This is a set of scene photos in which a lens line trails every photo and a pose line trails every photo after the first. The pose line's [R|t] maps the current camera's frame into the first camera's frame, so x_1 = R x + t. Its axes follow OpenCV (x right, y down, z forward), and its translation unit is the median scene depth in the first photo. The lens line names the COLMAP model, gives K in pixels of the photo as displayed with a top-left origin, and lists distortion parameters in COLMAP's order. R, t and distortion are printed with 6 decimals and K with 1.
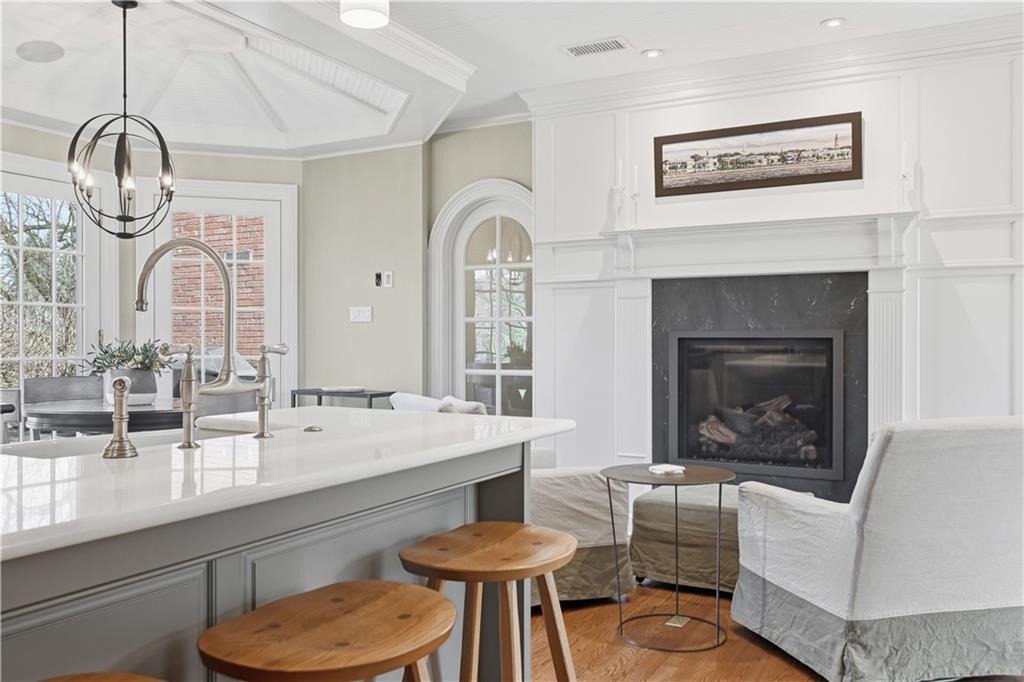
lens RADIAL K [[851.1, 0, 512.0], [0, 851.1, 341.0], [0, 0, 1]] dist [-0.002856, -0.002454]
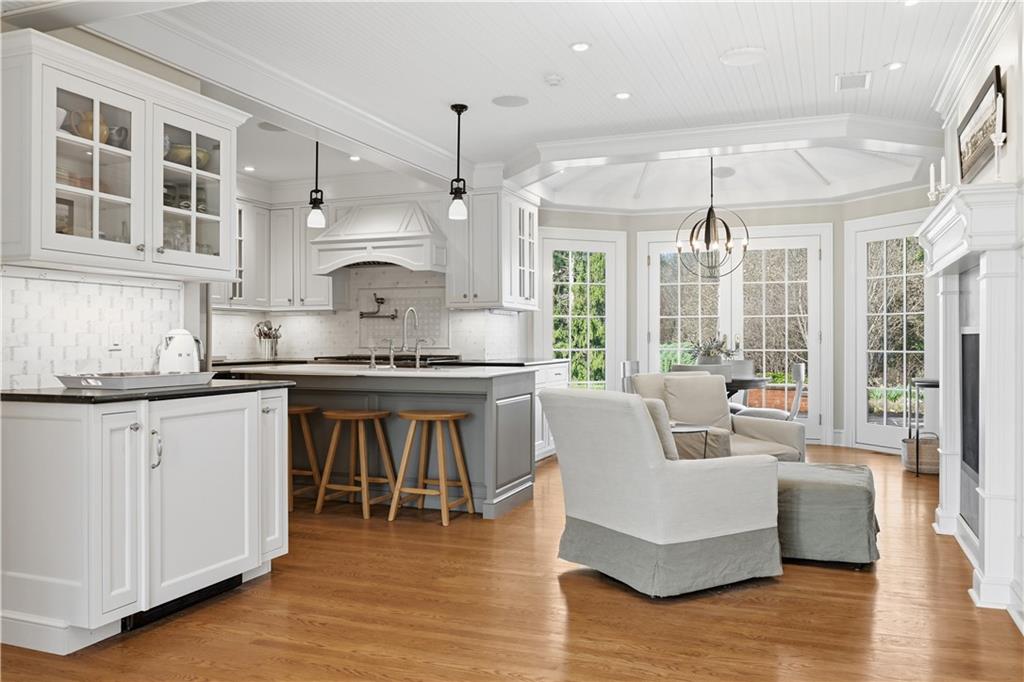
lens RADIAL K [[797.6, 0, 512.0], [0, 797.6, 341.0], [0, 0, 1]] dist [0.000961, 0.000049]
pose [[0.111470, -0.000140, -0.993768, 1.229294], [-0.004242, 0.999991, -0.000617, 0.007273], [0.993759, 0.004284, 0.111468, 0.475269]]
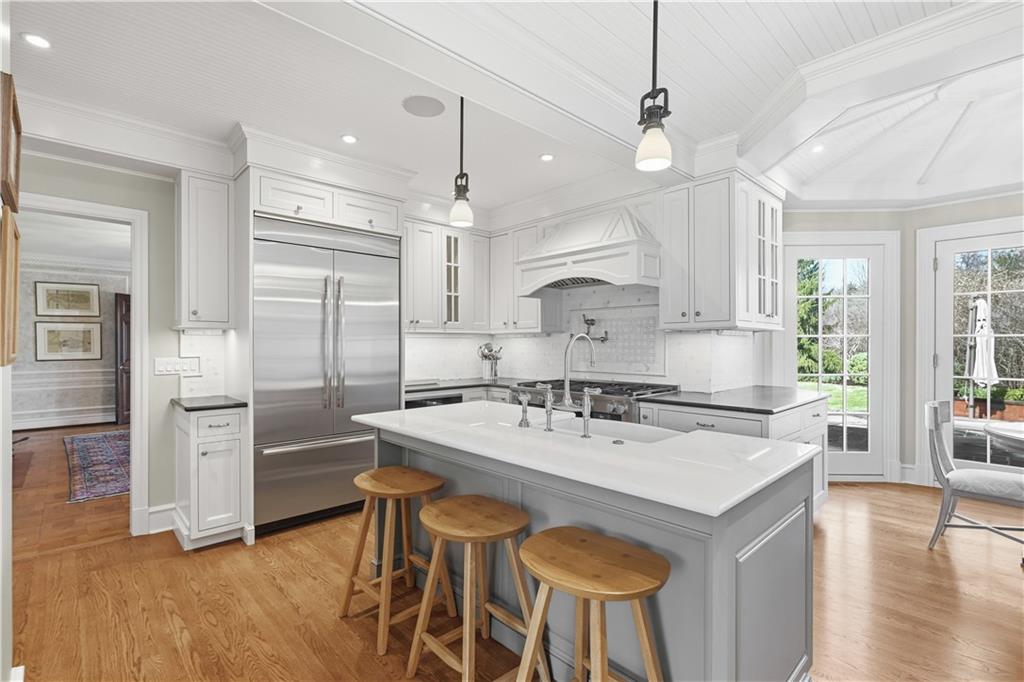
lens RADIAL K [[469.9, 0, 517.0], [0, 469.9, 343.7], [0, 0, 1]] dist [-0.000299, 0.000120]
pose [[-0.310724, -0.001546, -0.950499, 0.339813], [-0.004303, 0.999991, -0.000220, -0.039991], [0.950491, 0.004022, -0.310728, 0.546739]]
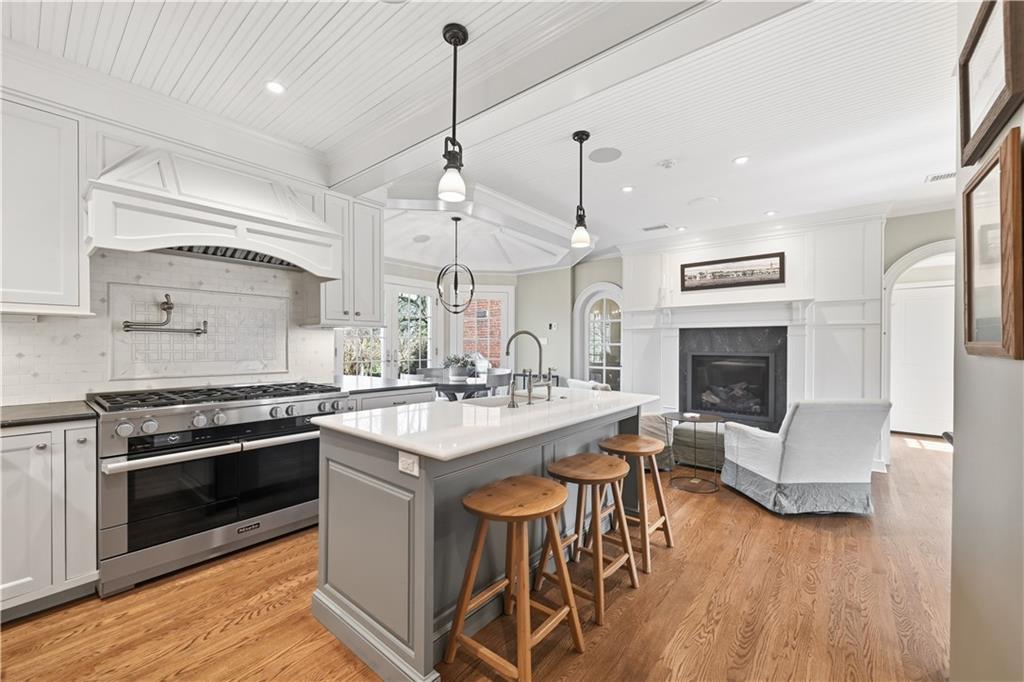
lens RADIAL K [[405.0, 0, 513.6], [0, 405.0, 347.1], [0, 0, 1]] dist [-0.000892, -0.000081]
pose [[0.980634, 0.004446, -0.195798, -0.063417], [-0.004113, 0.999989, 0.002105, -0.028949], [0.195806, -0.001259, 0.980642, -0.147954]]
